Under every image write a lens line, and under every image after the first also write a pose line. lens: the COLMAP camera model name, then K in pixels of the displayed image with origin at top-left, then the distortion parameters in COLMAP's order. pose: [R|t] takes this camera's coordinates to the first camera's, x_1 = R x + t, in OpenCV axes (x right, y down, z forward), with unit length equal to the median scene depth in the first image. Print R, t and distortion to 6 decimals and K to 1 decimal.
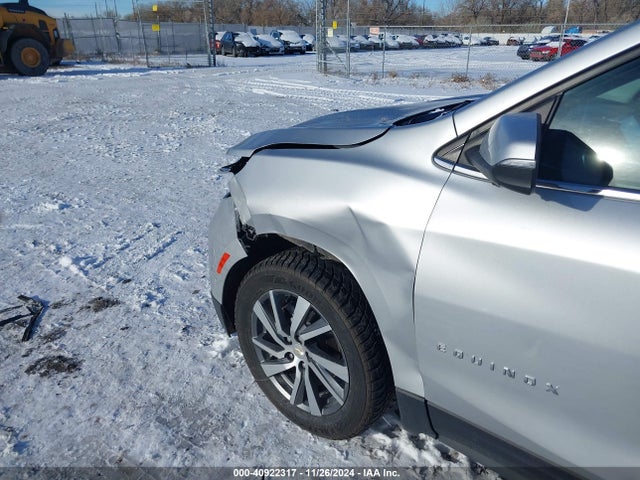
lens RADIAL K [[508.8, 0, 326.1], [0, 508.8, 239.7], [0, 0, 1]] dist [0.012145, -0.007314]
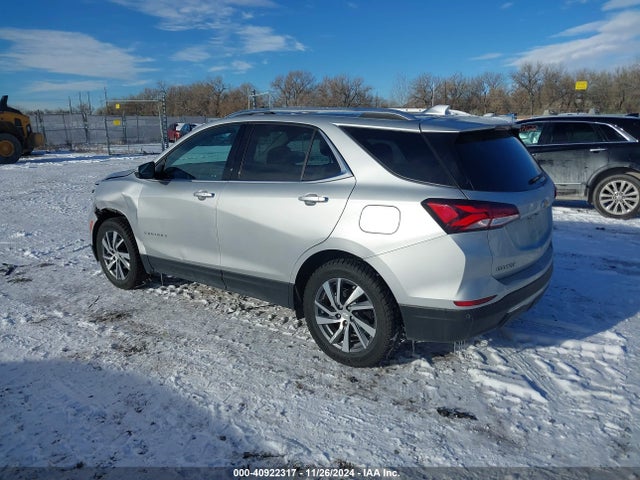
lens RADIAL K [[508.8, 0, 324.1], [0, 508.8, 236.0], [0, 0, 1]] dist [0.012145, -0.007314]
pose [[0.998183, -0.026805, 0.053971, 0.285611], [0.035198, 0.986303, -0.161141, 0.190653], [-0.048912, 0.162748, 0.985455, -0.544890]]
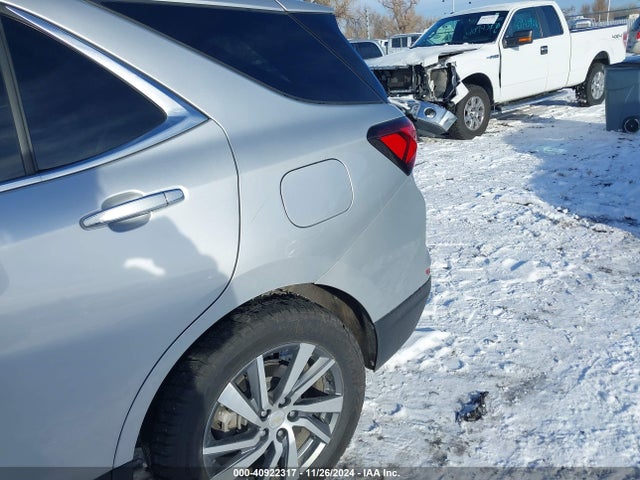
lens RADIAL K [[508.8, 0, 323.9], [0, 508.8, 235.9], [0, 0, 1]] dist [0.012145, -0.007314]
pose [[0.191948, -0.350393, 0.916723, 0.130992], [0.441115, 0.865222, 0.238346, 0.050567], [-0.876683, 0.358631, 0.320641, -0.108448]]
